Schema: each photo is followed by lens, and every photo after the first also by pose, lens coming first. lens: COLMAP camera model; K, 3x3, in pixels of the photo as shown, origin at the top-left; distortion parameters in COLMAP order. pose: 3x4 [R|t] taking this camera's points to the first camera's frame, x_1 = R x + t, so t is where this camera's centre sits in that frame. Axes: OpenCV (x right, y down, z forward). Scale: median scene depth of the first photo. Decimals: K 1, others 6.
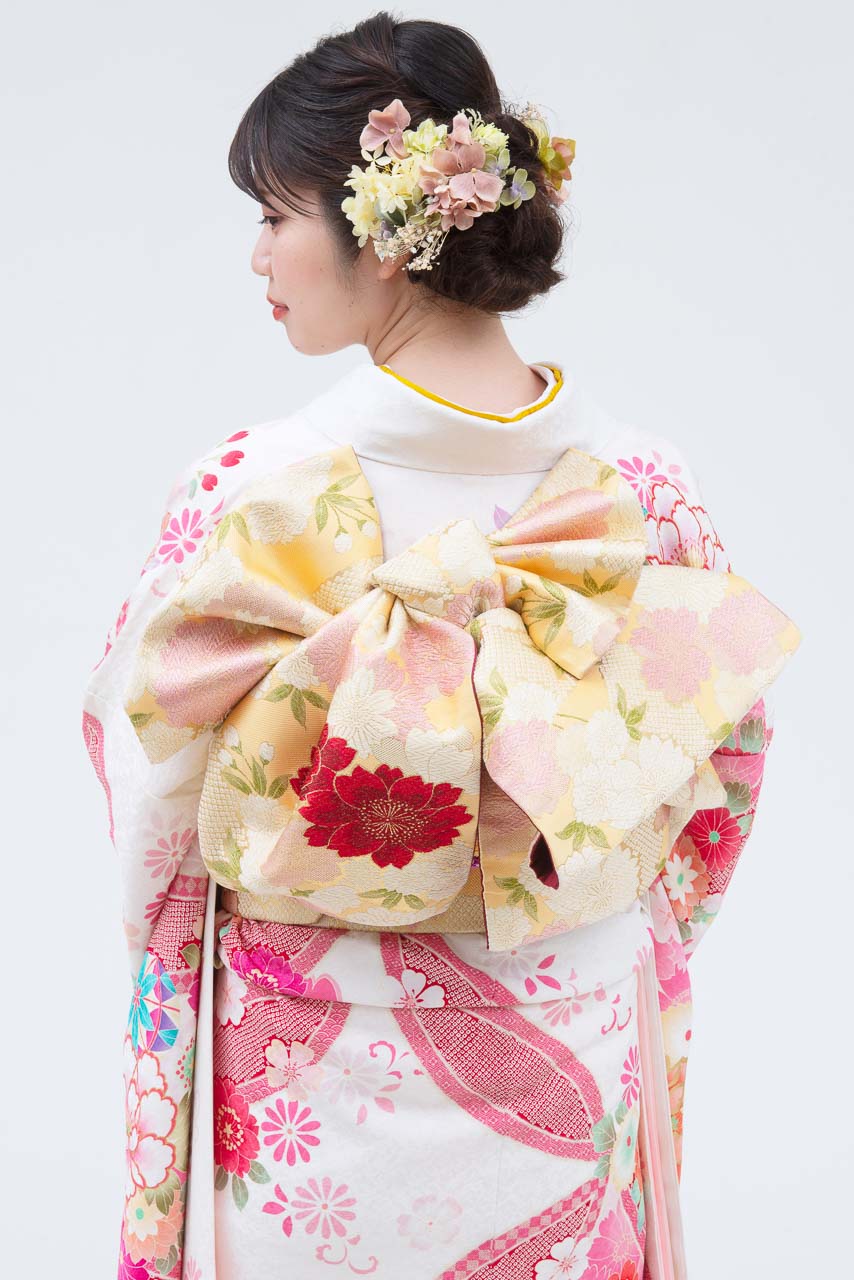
lens RADIAL K [[2406.7, 0, 427.0], [0, 2406.7, 640.0], [0, 0, 1]] dist [0.238589, 3.388794]
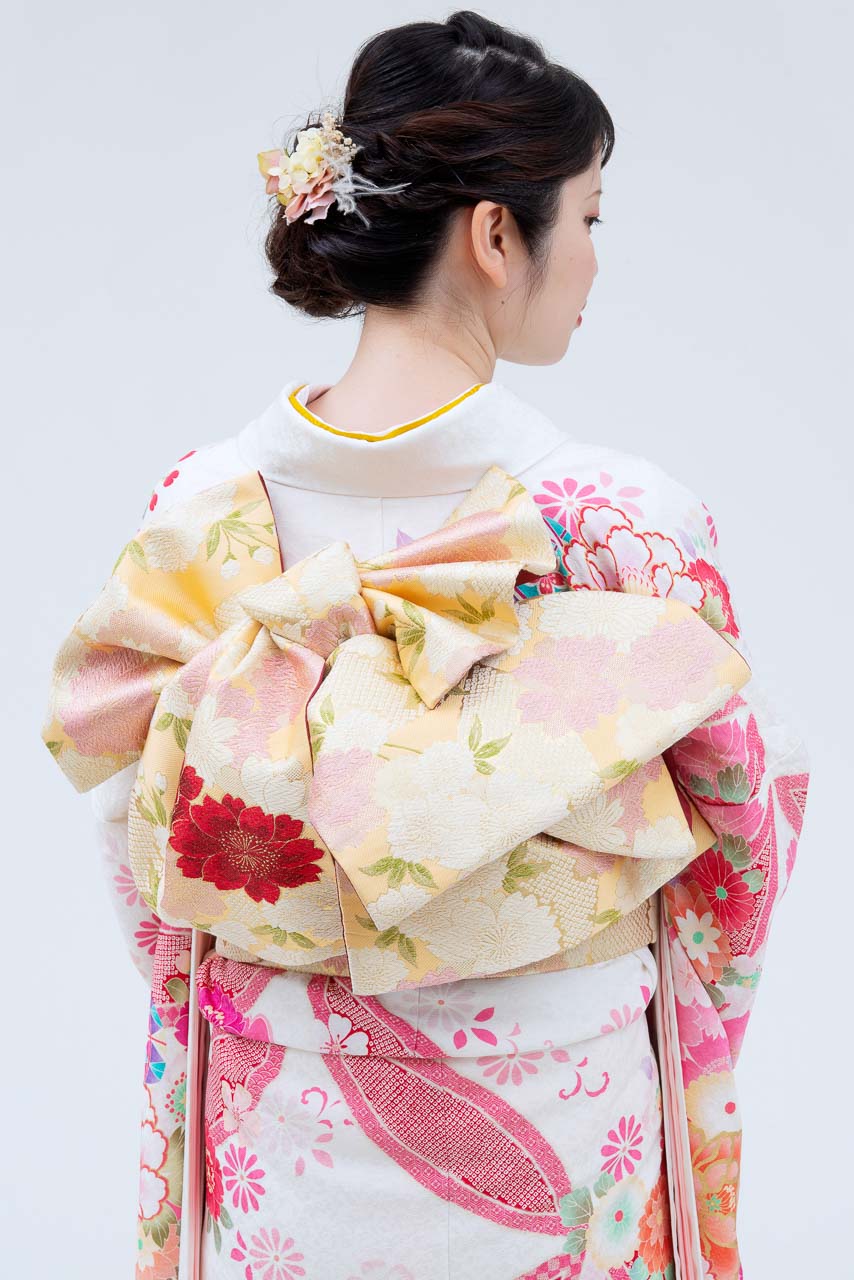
lens RADIAL K [[2406.7, 0, 427.0], [0, 2406.7, 640.0], [0, 0, 1]] dist [0.238589, 3.388794]
pose [[0.919735, -0.004137, -0.392517, 0.405237], [-0.009564, 0.999412, -0.032942, 0.019159], [0.392423, 0.034052, 0.919155, 0.122306]]
